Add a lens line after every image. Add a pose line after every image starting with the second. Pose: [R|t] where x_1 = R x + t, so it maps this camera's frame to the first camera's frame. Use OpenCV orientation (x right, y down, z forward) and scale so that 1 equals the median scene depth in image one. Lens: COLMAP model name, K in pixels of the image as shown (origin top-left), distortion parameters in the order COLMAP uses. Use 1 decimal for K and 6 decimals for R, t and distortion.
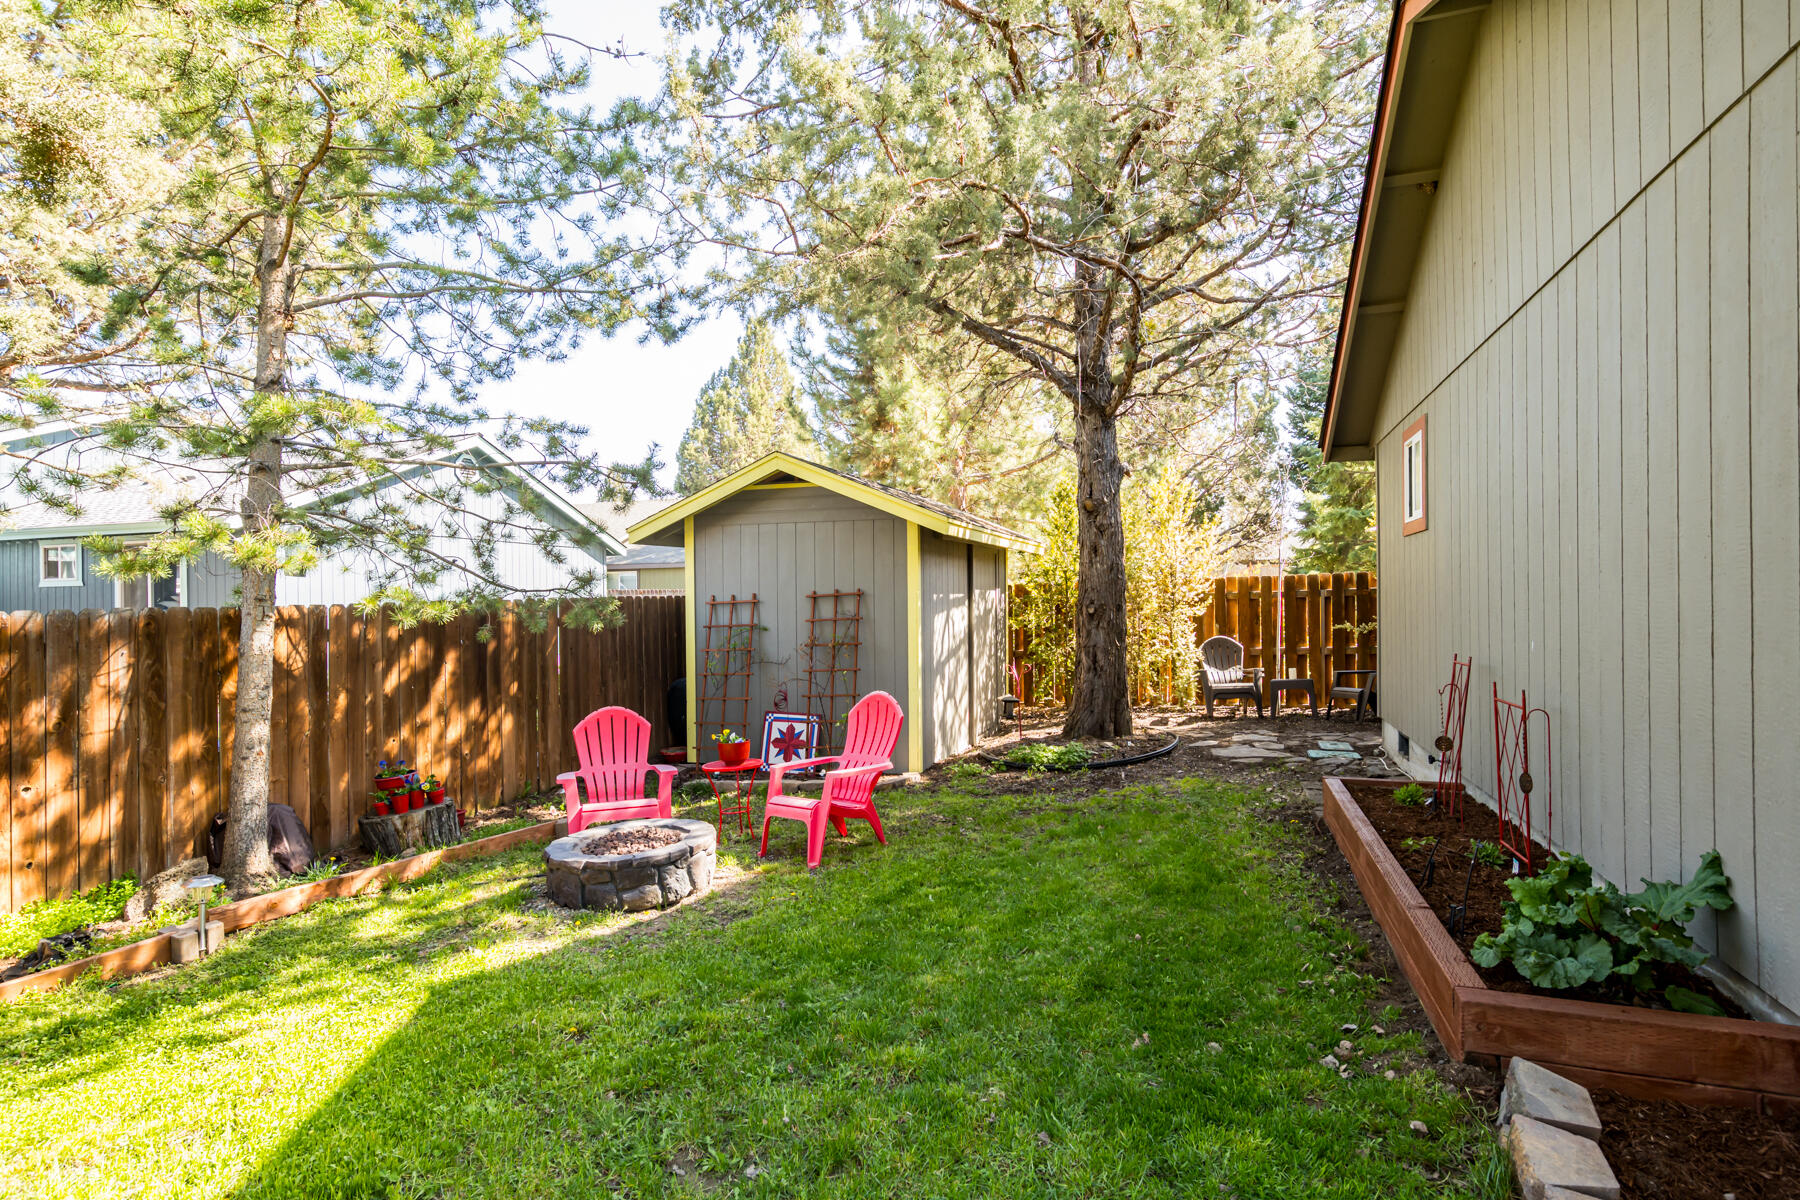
lens RADIAL K [[910.3, 0, 899.4], [0, 910.3, 593.9], [0, 0, 1]] dist [-0.024085, 0.011703]
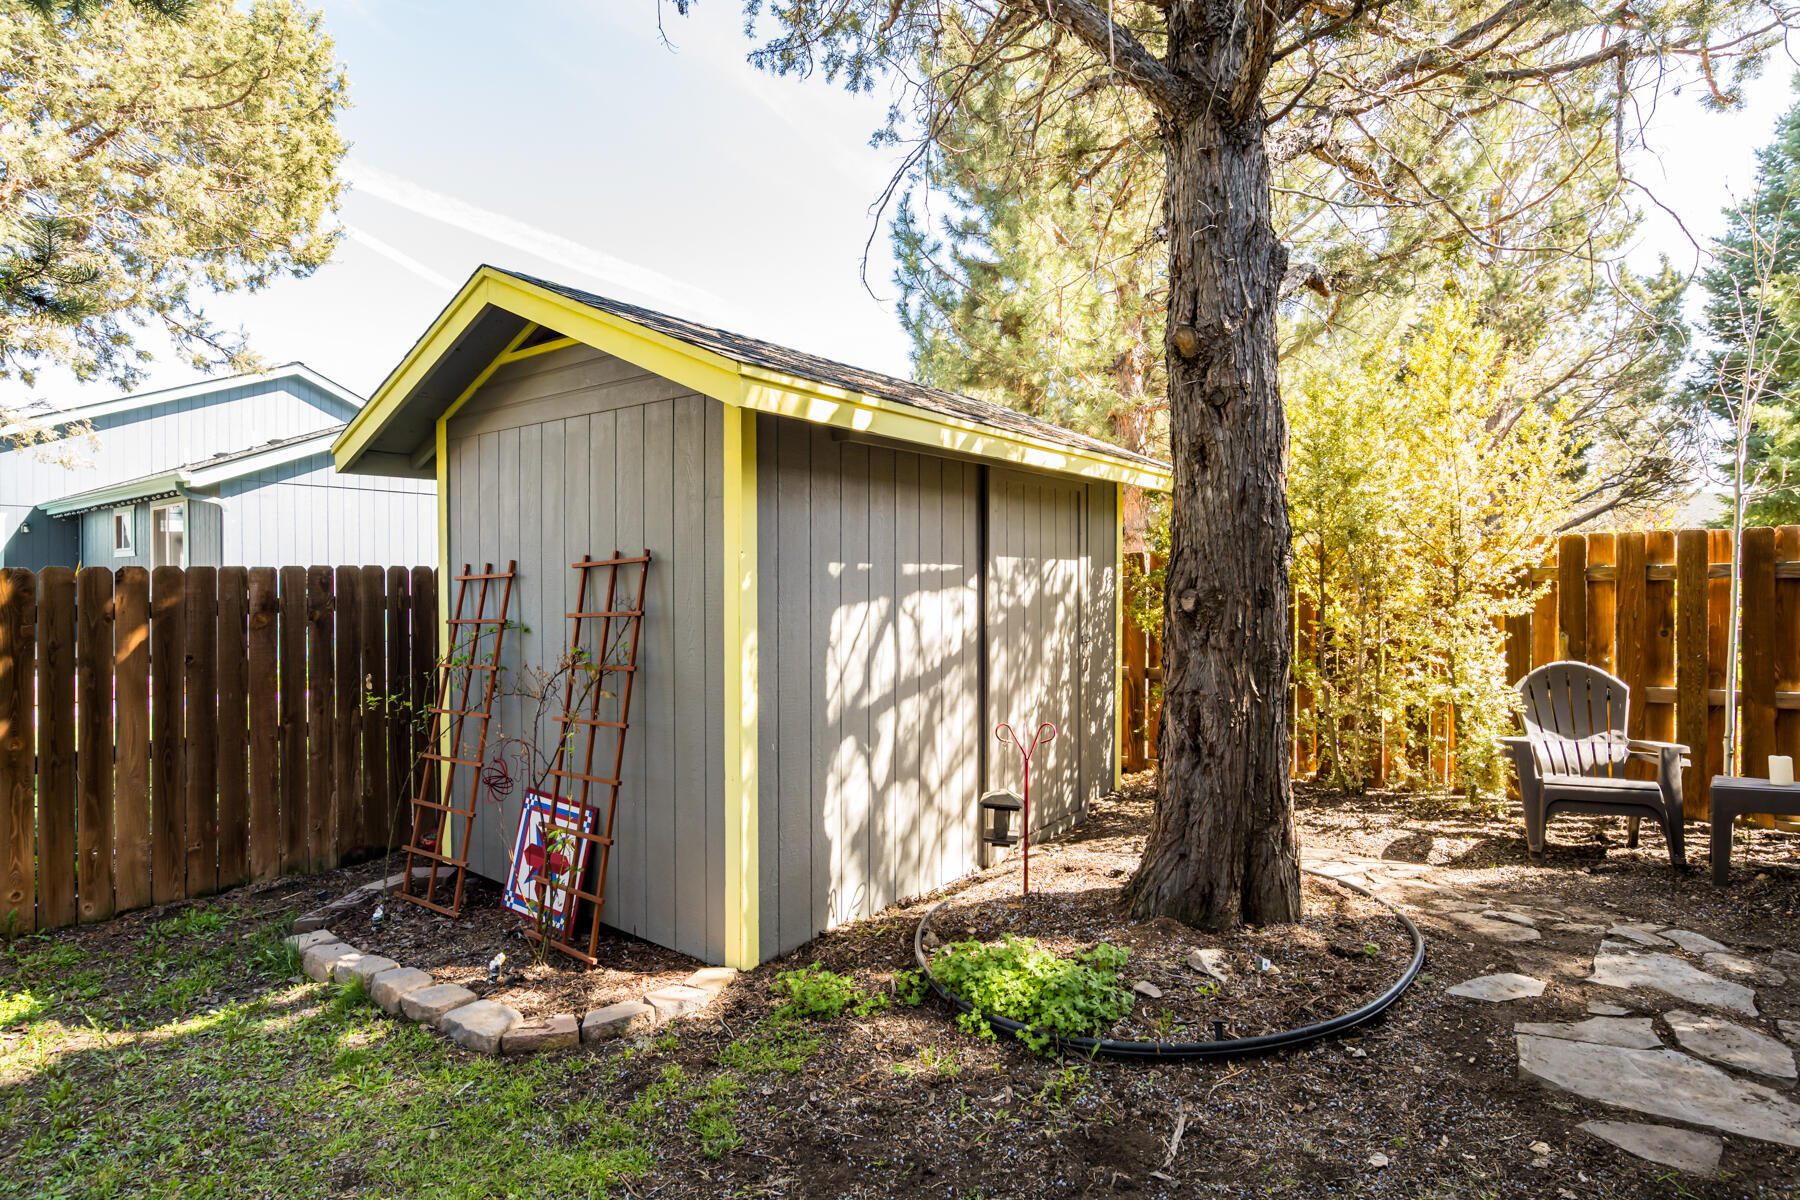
lens RADIAL K [[909.6, 0, 896.8], [0, 909.6, 585.6], [0, 0, 1]] dist [-0.020526, 0.007921]
pose [[0.951132, 0.011676, -0.308563, 0.173651], [-0.007395, 0.999860, 0.015043, 0.004023], [0.308695, -0.012026, 0.951085, 0.472399]]
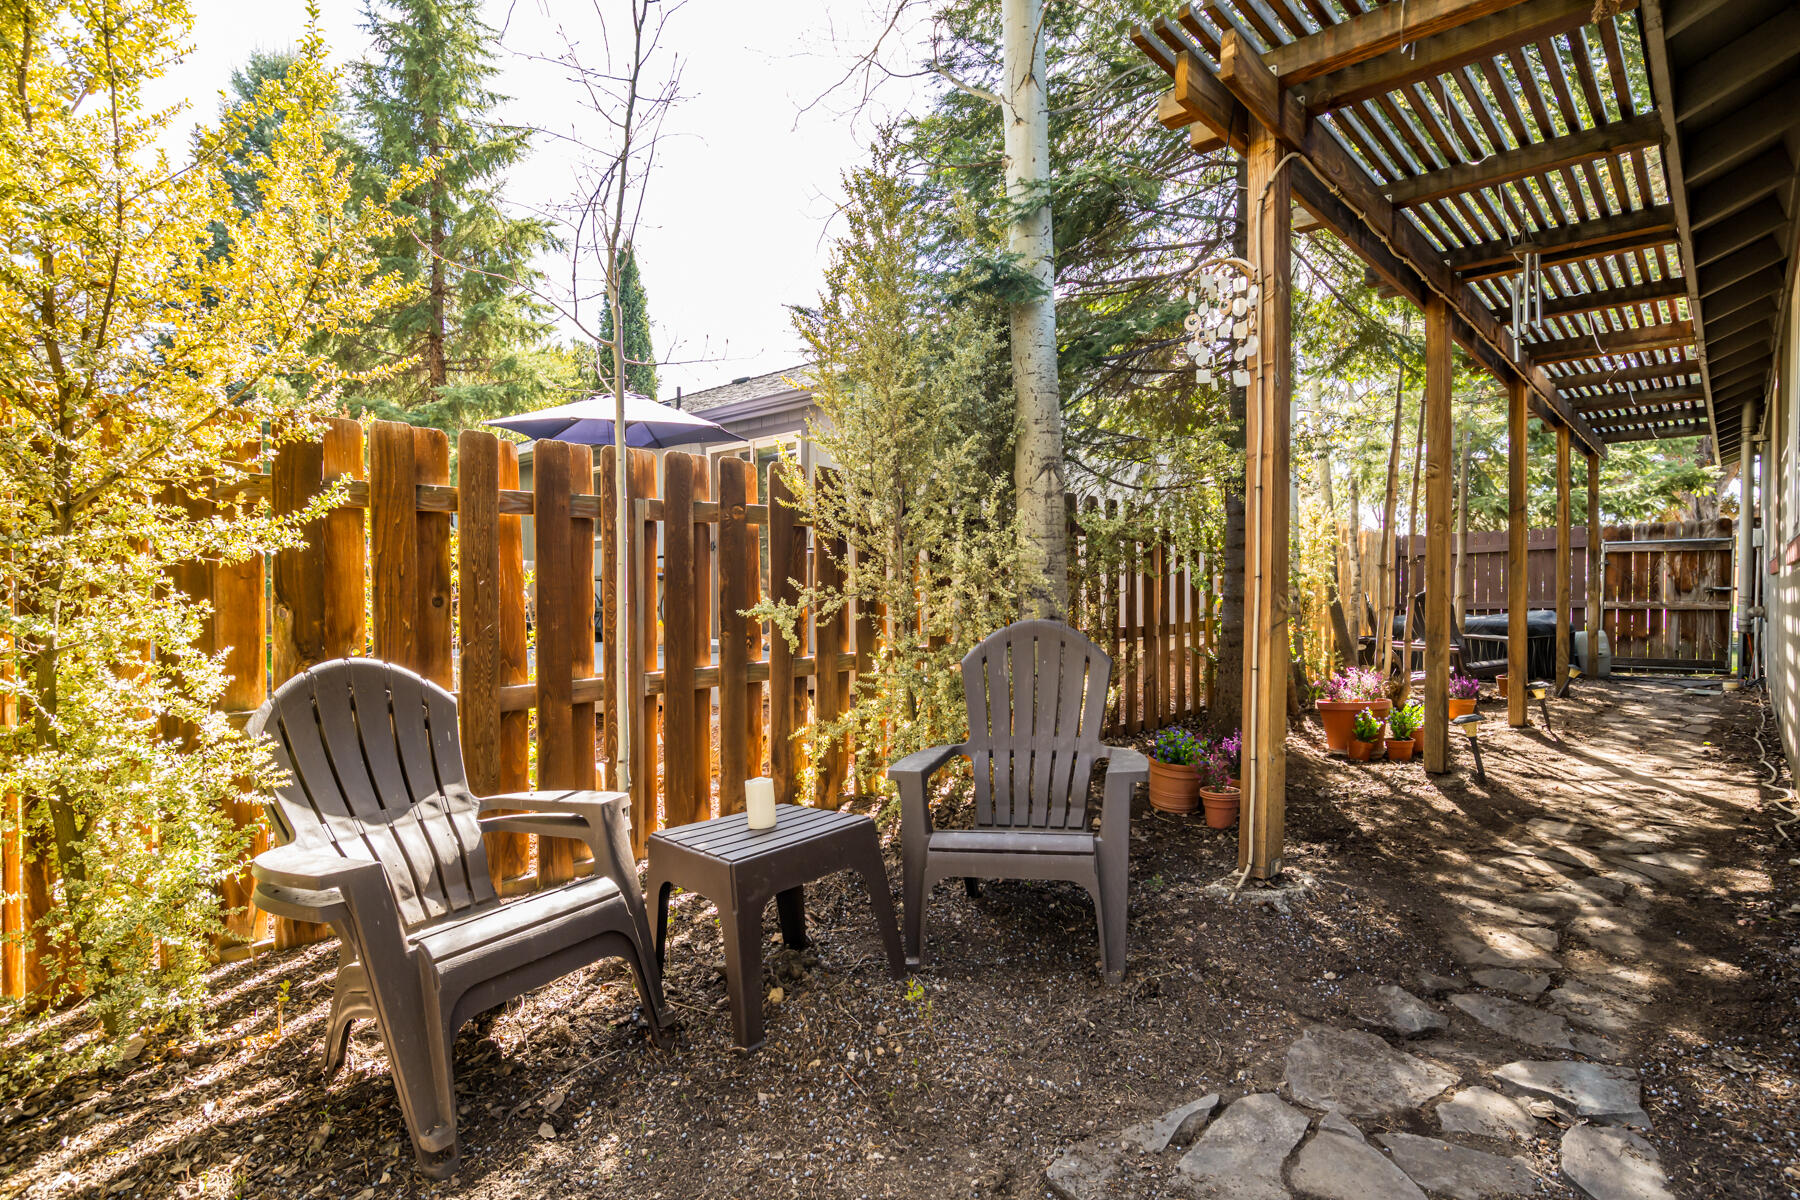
lens RADIAL K [[903.0, 0, 899.2], [0, 903.0, 603.5], [0, 0, 1]] dist [-0.020896, 0.009005]
pose [[0.403667, -0.003133, 0.914901, 0.213293], [-0.009235, 0.999929, 0.007499, 0.030732], [-0.914860, -0.011476, 0.403609, 0.804384]]
